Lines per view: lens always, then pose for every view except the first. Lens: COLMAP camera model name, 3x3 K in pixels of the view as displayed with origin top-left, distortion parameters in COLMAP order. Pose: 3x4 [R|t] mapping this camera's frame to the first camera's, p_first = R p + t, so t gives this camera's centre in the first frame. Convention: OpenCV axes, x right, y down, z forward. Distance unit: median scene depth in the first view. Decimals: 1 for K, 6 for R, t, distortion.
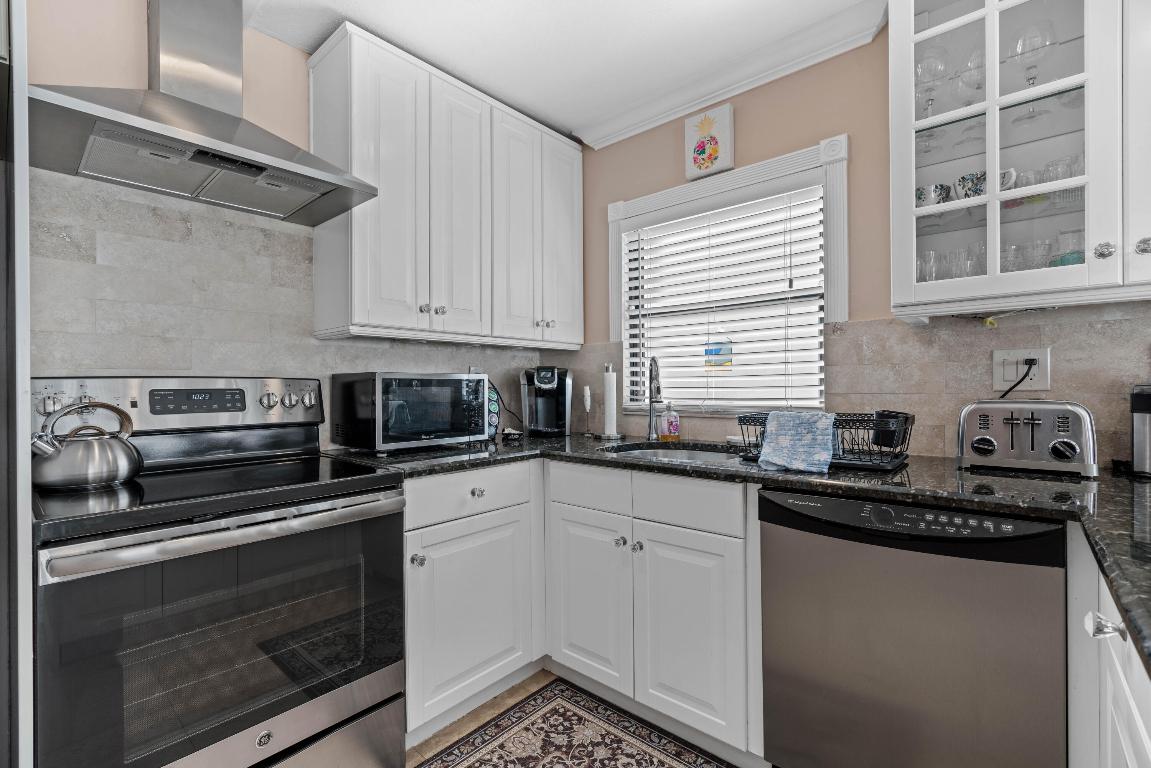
lens RADIAL K [[508.8, 0, 581.8], [0, 508.8, 385.9], [0, 0, 1]] dist [-0.011681, 0.002669]
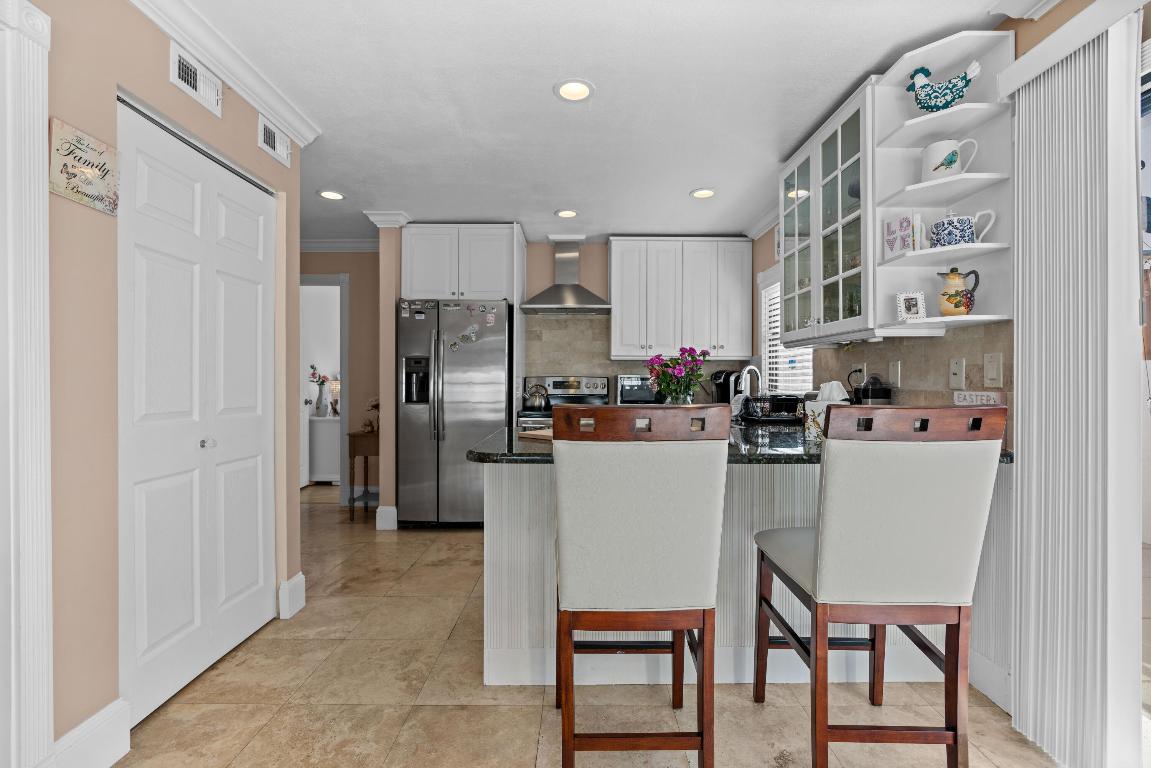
lens RADIAL K [[508.8, 0, 575.2], [0, 508.8, 381.7], [0, 0, 1]] dist [-0.011681, 0.002669]
pose [[0.640398, 0.006898, -0.768013, 1.466137], [-0.009583, 0.999954, 0.000990, 0.007907], [0.767984, 0.006726, 0.640434, -0.802425]]
